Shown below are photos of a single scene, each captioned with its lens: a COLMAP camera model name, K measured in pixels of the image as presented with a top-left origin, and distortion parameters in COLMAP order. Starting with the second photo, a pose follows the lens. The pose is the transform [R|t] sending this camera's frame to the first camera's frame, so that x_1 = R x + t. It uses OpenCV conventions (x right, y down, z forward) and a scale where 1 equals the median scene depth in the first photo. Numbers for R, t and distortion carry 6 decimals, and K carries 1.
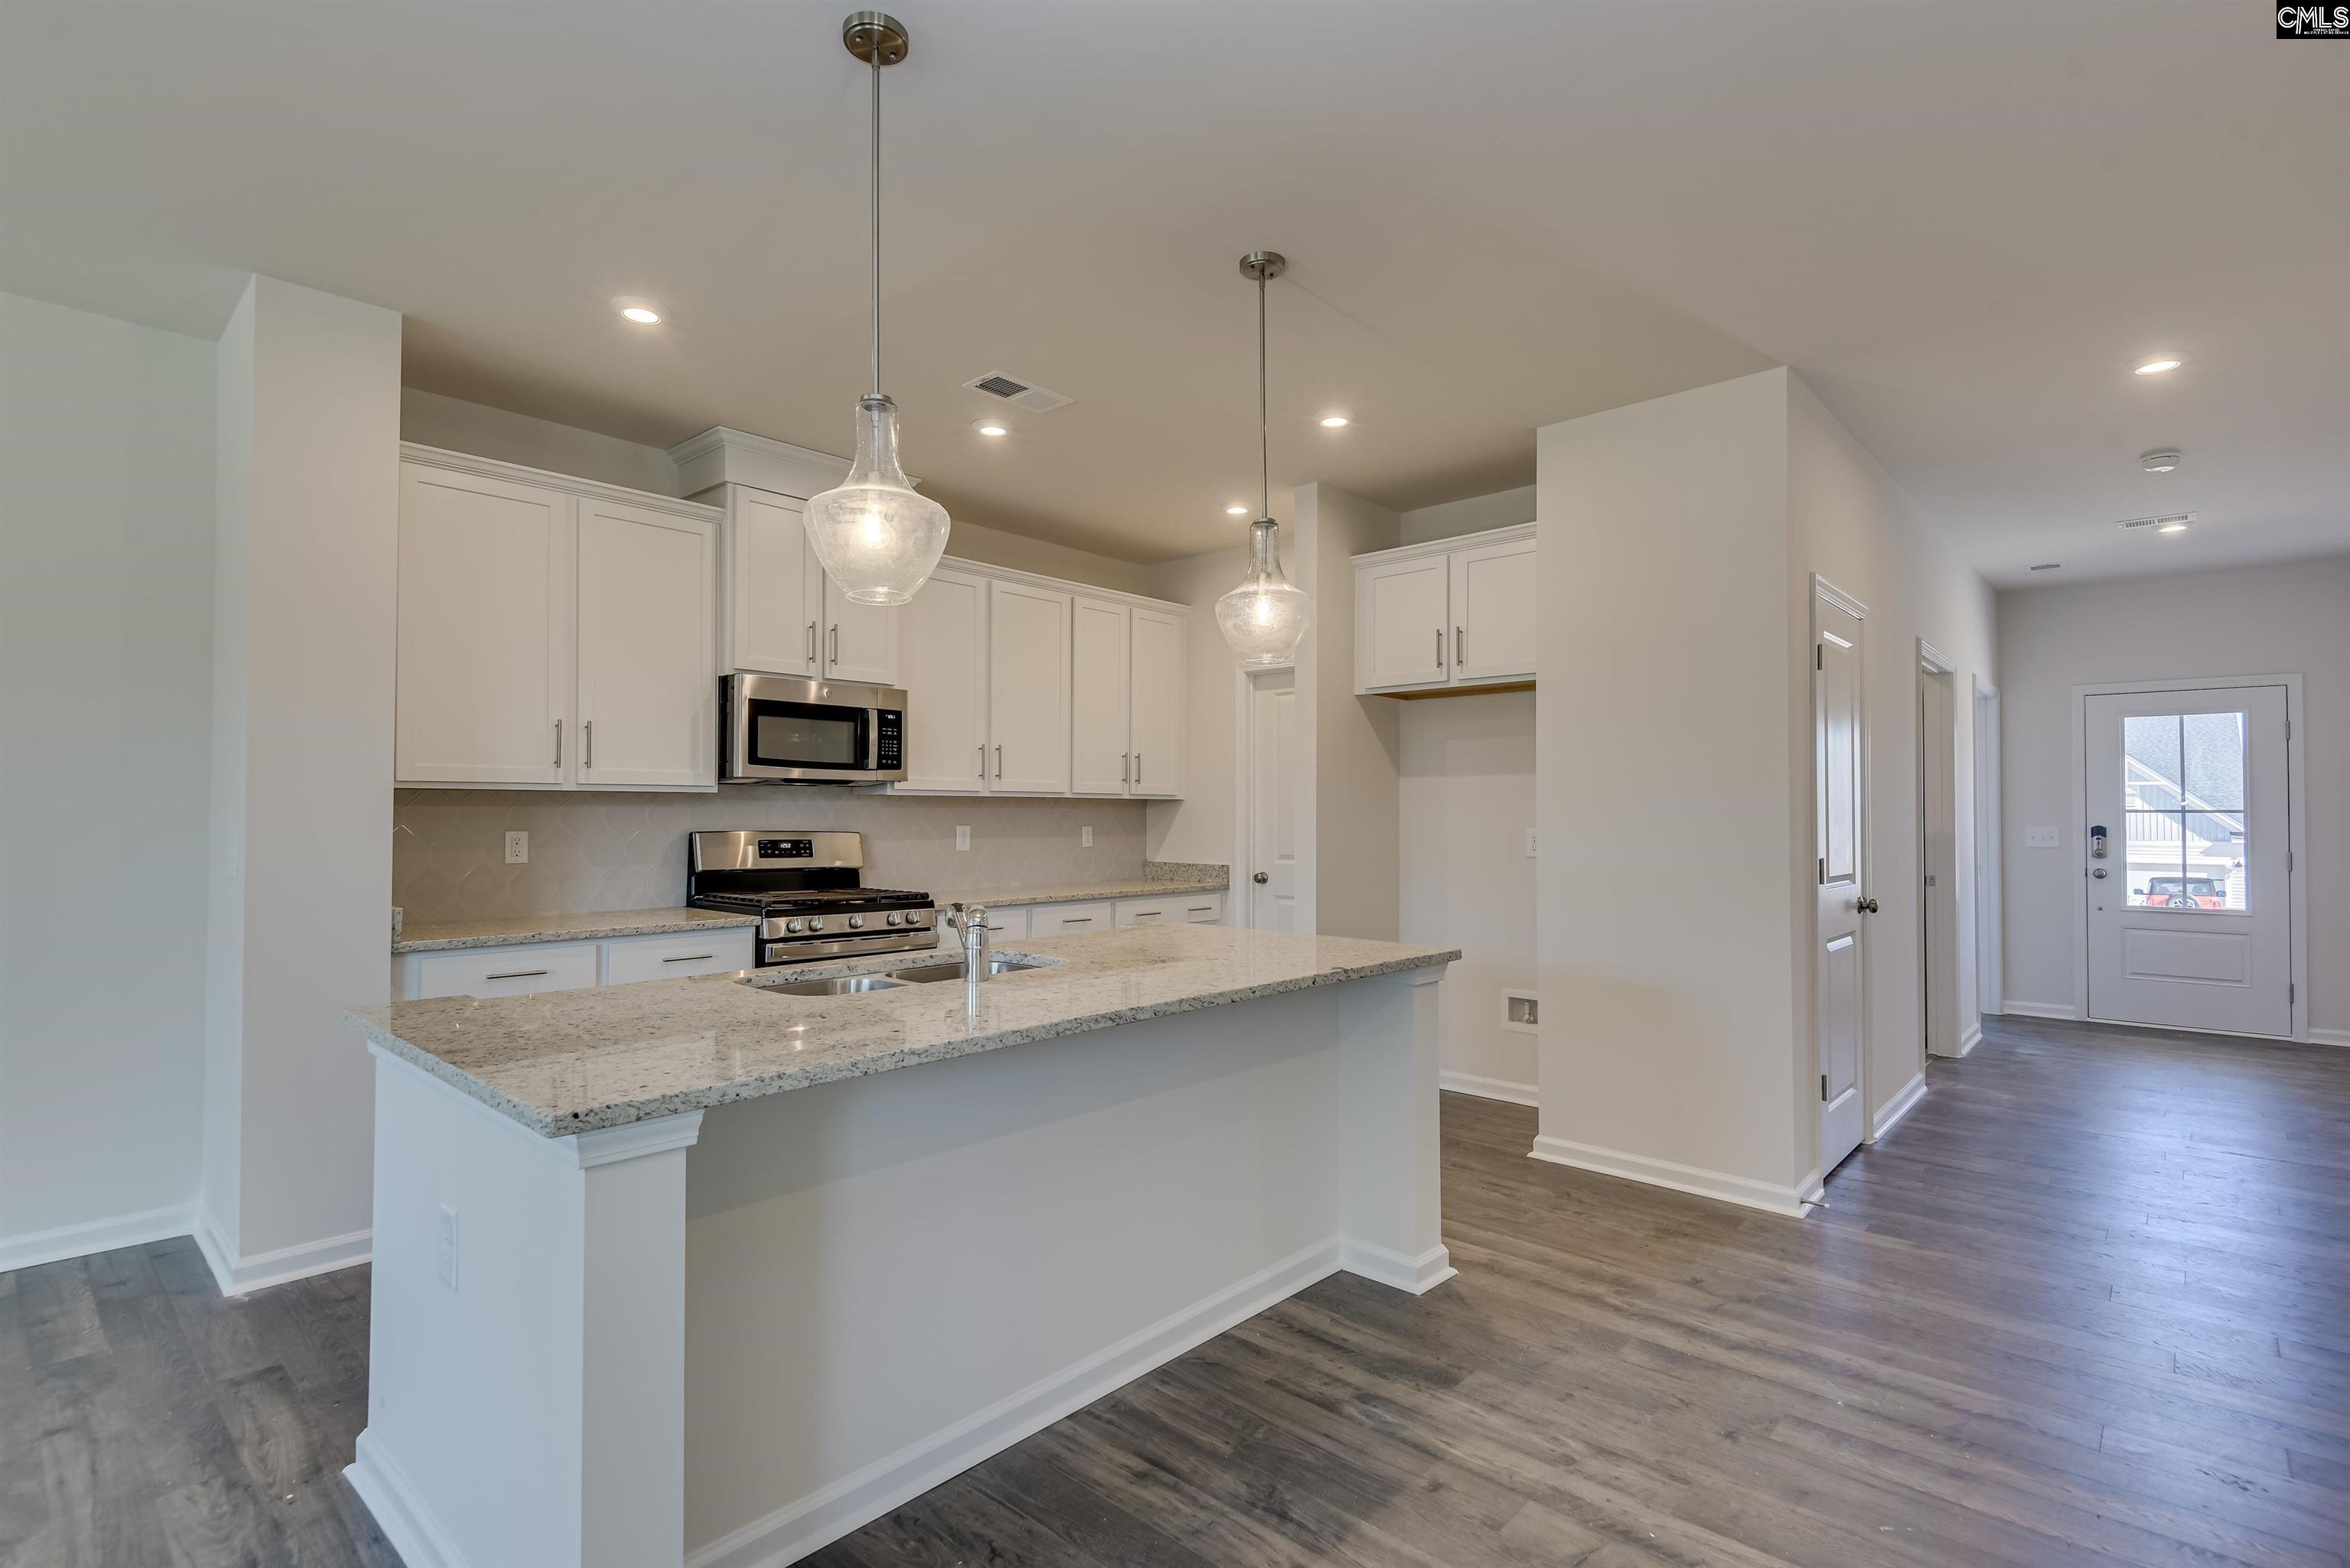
lens RADIAL K [[1103.4, 0, 1209.7], [0, 1103.4, 794.9], [0, 0, 1]] dist [0.015620, -0.005045]
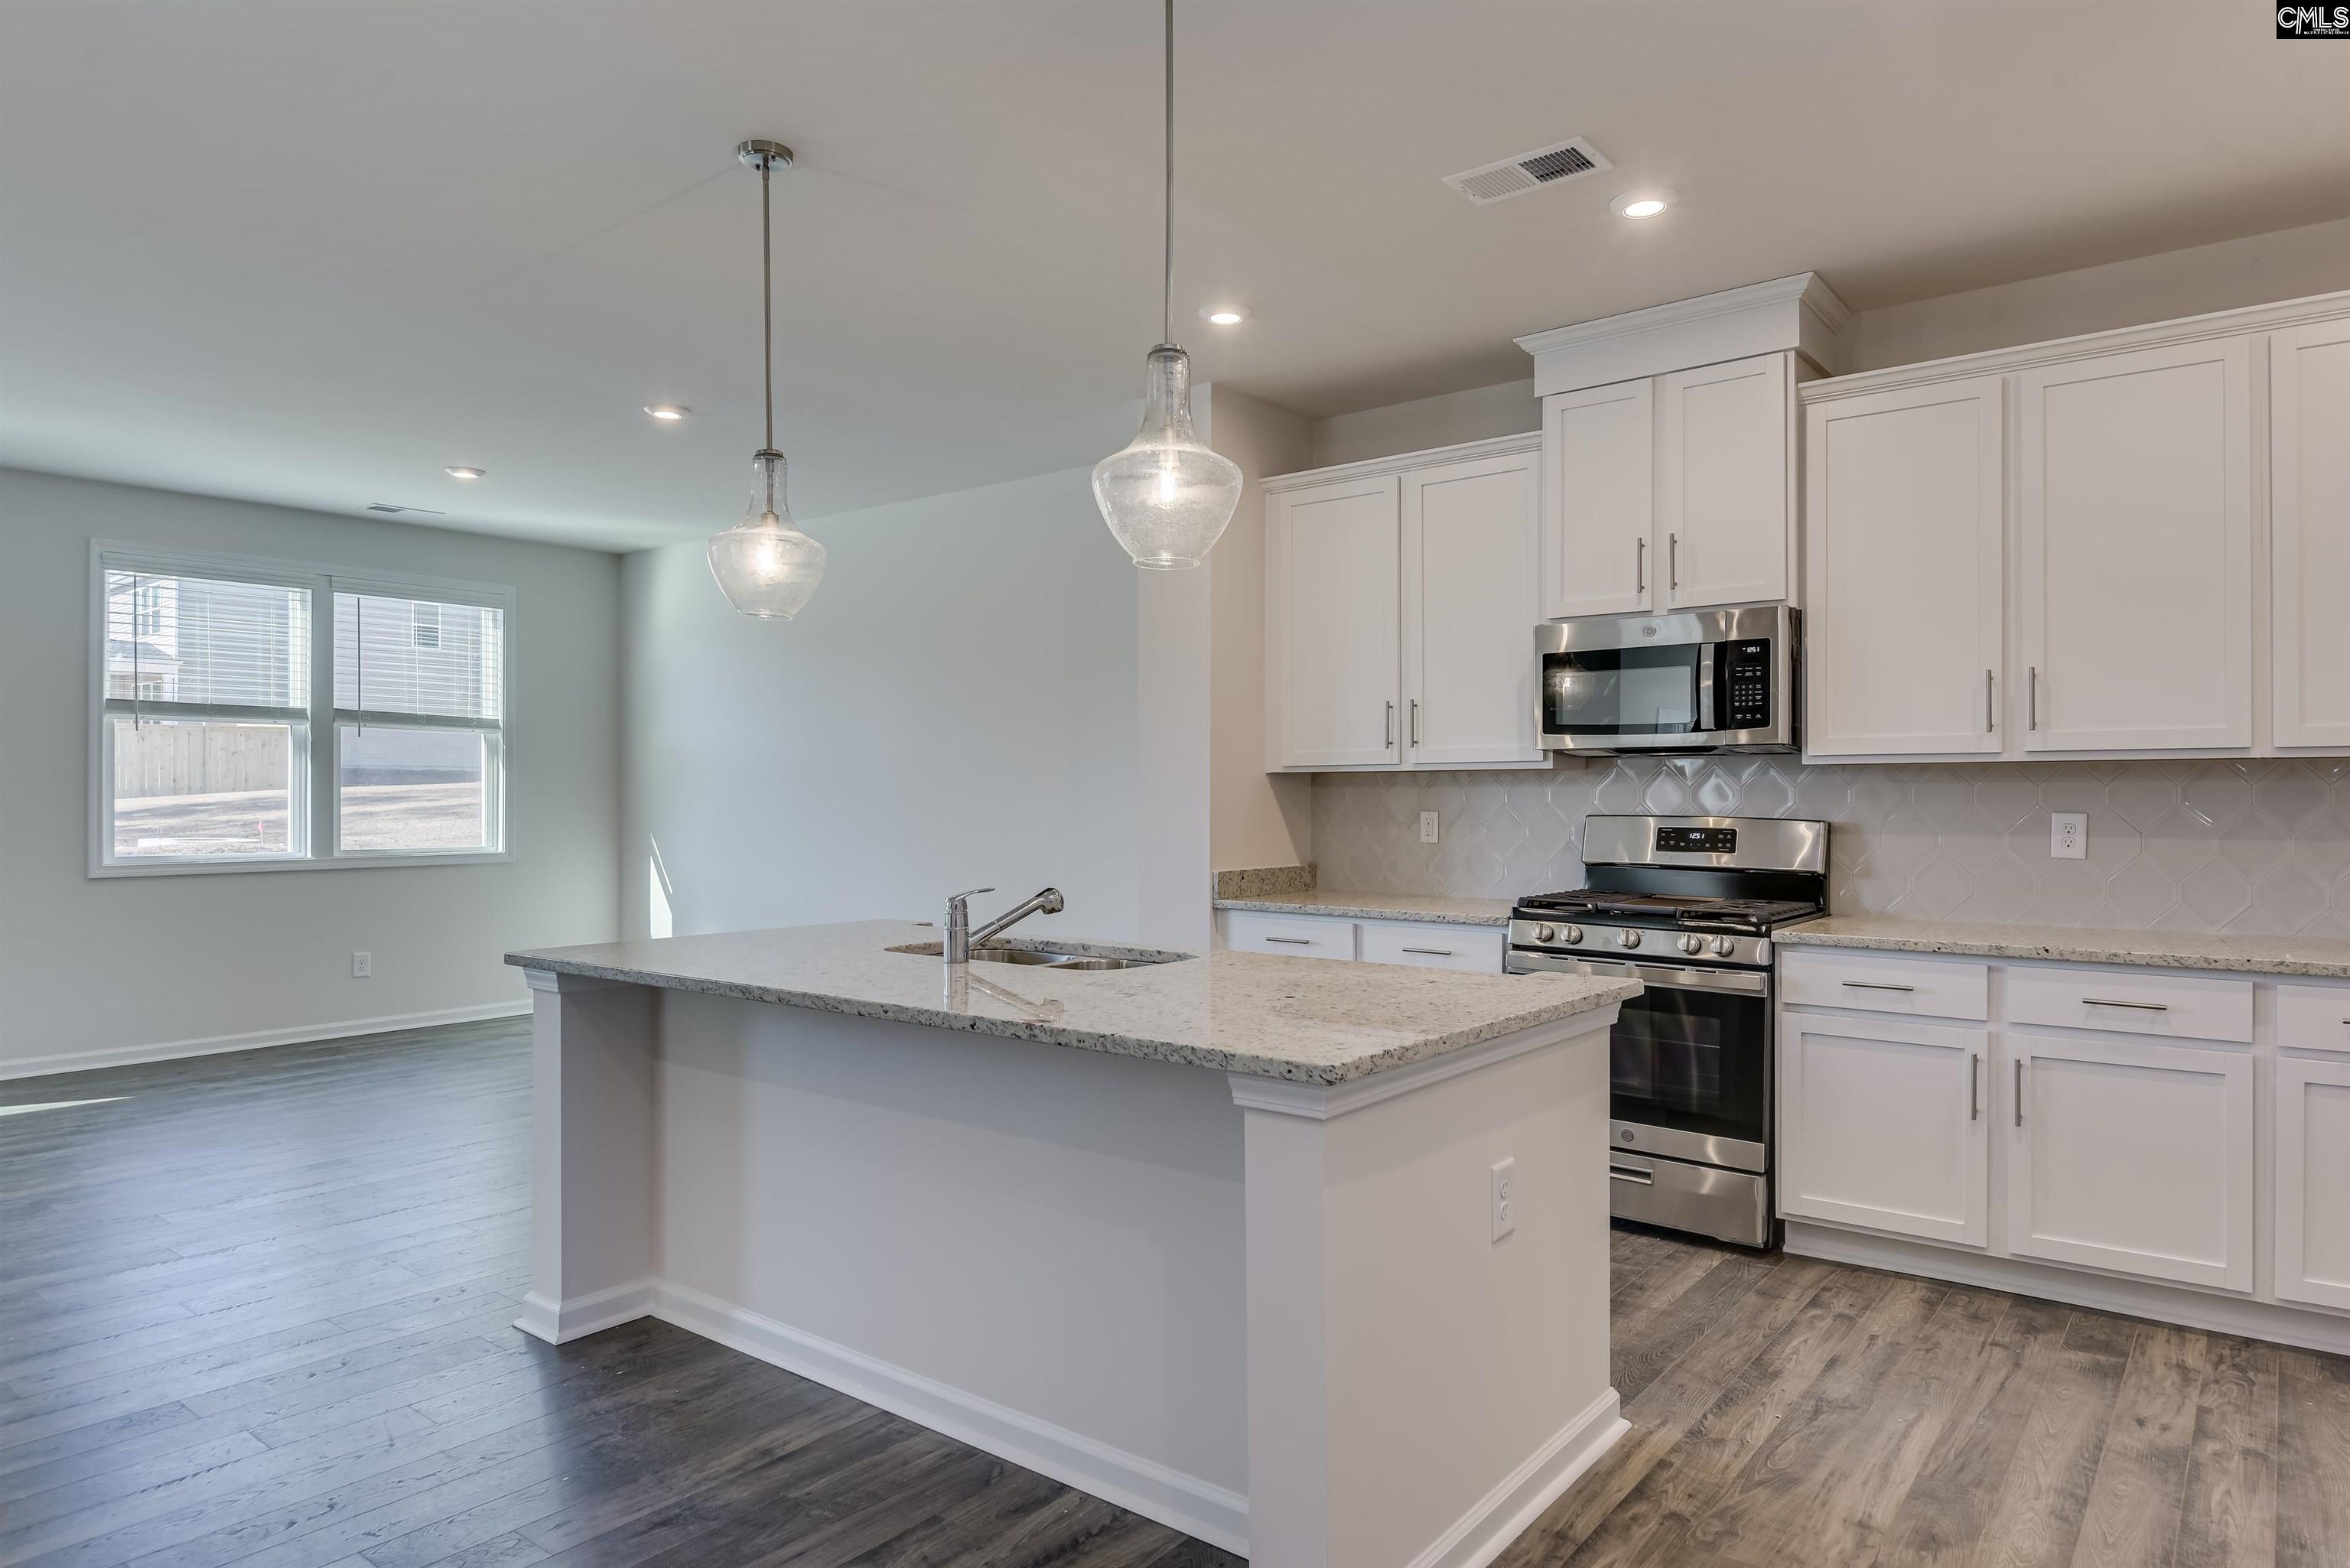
lens RADIAL K [[1420.6, 0, 1155.7], [0, 1420.6, 797.6], [0, 0, 1]] dist [0.001194, -0.000984]
pose [[0.048311, -0.000189, -0.998832, 0.568063], [0.019009, 0.999819, 0.000730, 0.012476], [0.998651, -0.019022, 0.048306, 0.596102]]
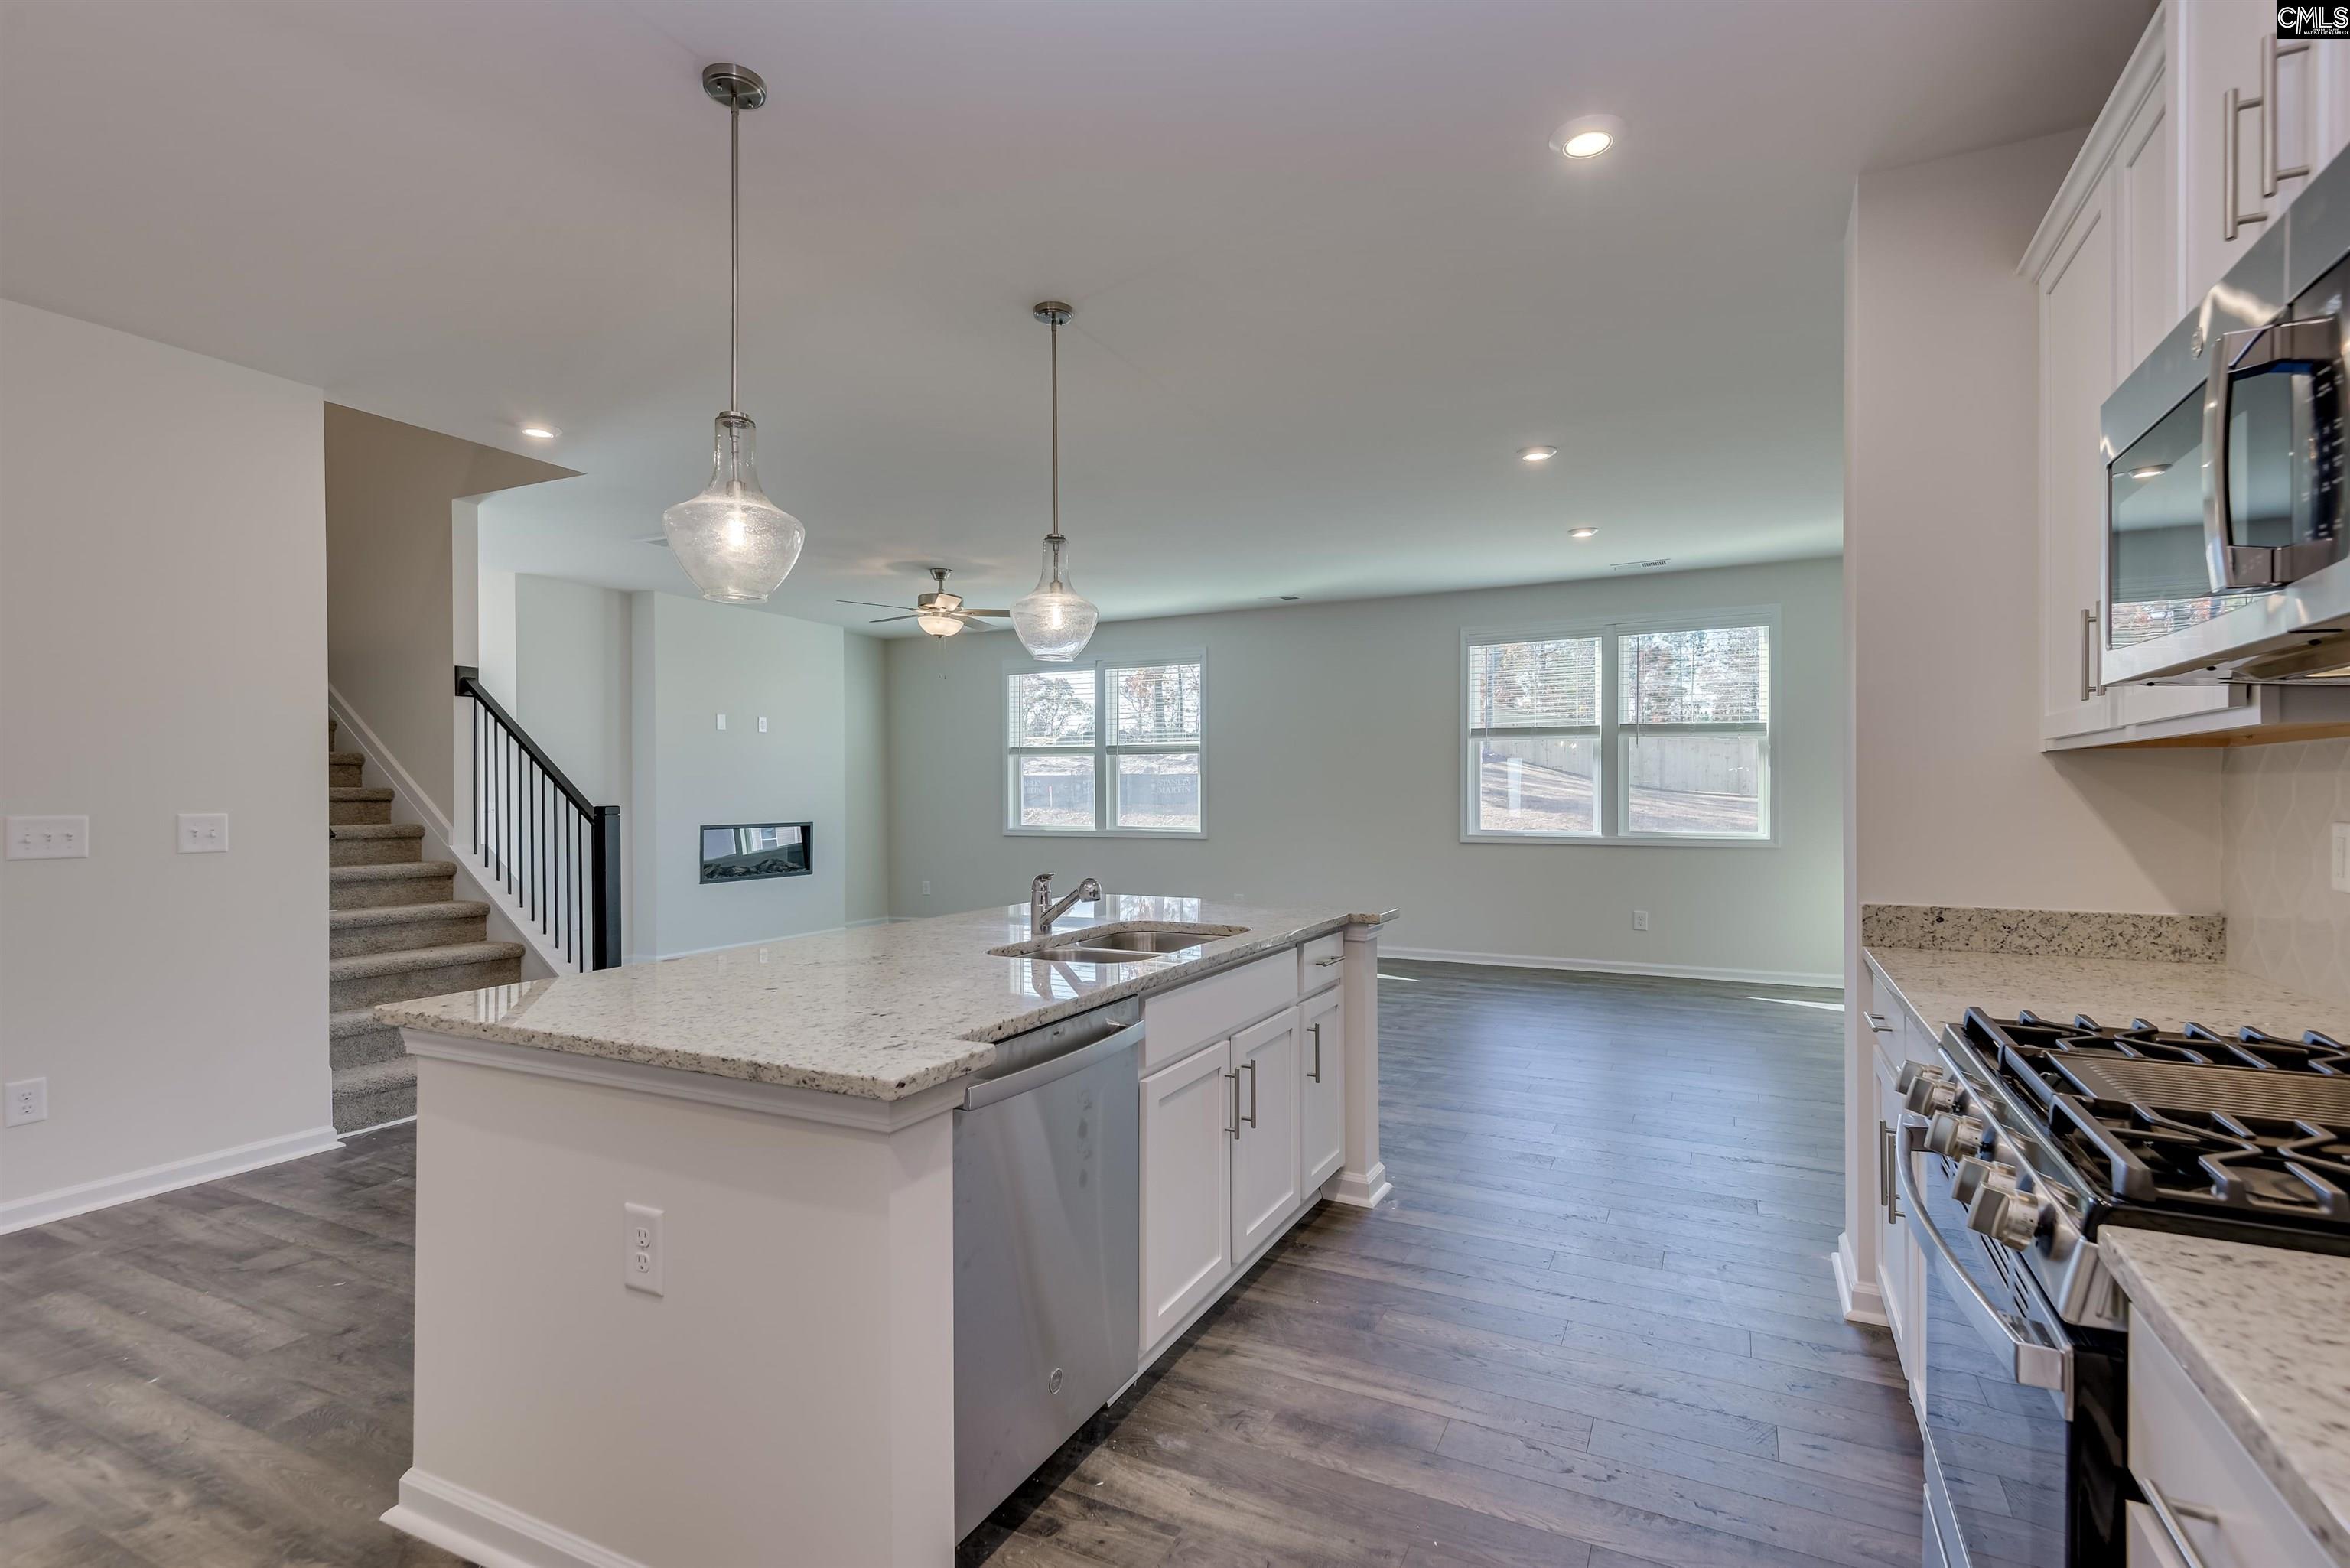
lens RADIAL K [[1103.4, 0, 1189.2], [0, 1103.4, 779.0], [0, 0, 1]] dist [0.015620, -0.005045]
pose [[-0.965572, 0.000213, -0.260135, -0.039094], [0.008140, 0.999535, -0.029395, 0.019810], [0.260007, -0.030500, -0.965125, 1.165085]]
